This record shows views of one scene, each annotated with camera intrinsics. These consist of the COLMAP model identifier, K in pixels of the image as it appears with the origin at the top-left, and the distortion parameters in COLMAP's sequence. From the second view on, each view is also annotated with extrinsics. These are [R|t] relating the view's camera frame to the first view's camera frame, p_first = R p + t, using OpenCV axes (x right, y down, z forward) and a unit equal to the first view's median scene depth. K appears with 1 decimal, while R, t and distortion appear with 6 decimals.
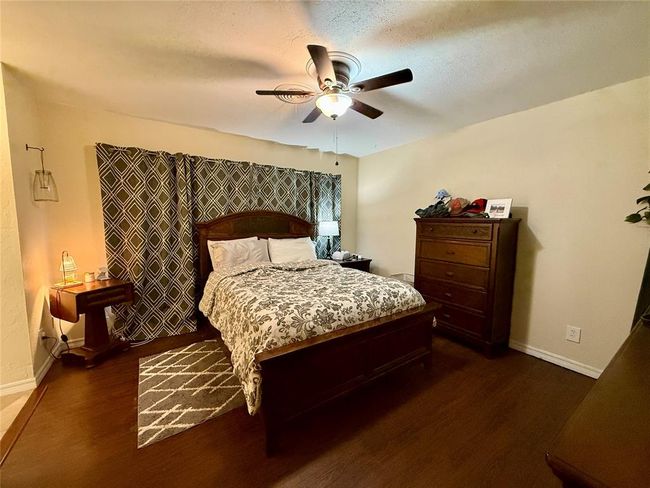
lens RADIAL K [[259.0, 0, 320.2], [0, 259.0, 246.2], [0, 0, 1]] dist [0.000778, 0.000038]
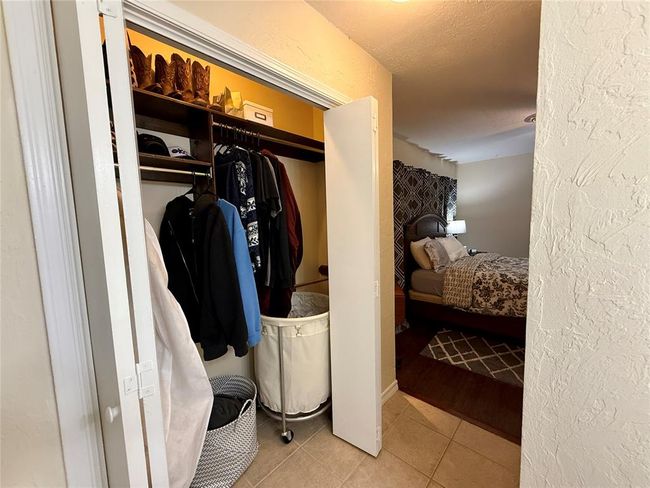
lens RADIAL K [[259.0, 0, 324.9], [0, 259.0, 241.0], [0, 0, 1]] dist [0.000778, 0.000038]
pose [[0.972320, -0.058996, 0.226082, -1.212665], [0.060175, 0.998186, 0.001678, -0.069251], [-0.225771, 0.011973, 0.974107, 0.005099]]
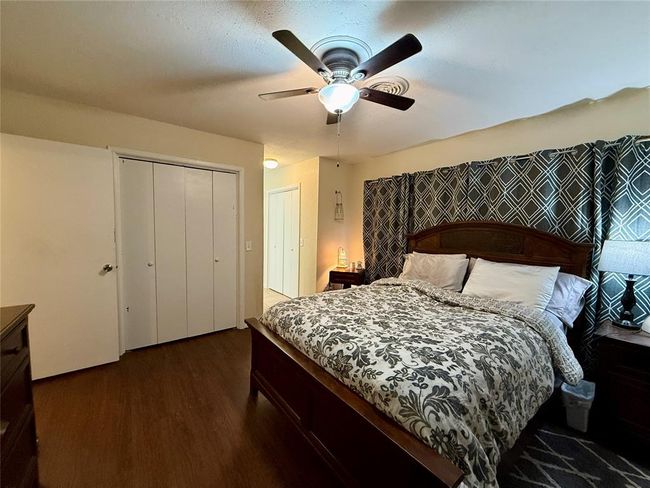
lens RADIAL K [[259.0, 0, 321.3], [0, 259.0, 244.3], [0, 0, 1]] dist [0.000778, 0.000038]
pose [[0.051957, 0.066758, -0.996416, 0.554610], [-0.123434, 0.990542, 0.059928, -0.064729], [0.990992, 0.119878, 0.059705, 0.549563]]
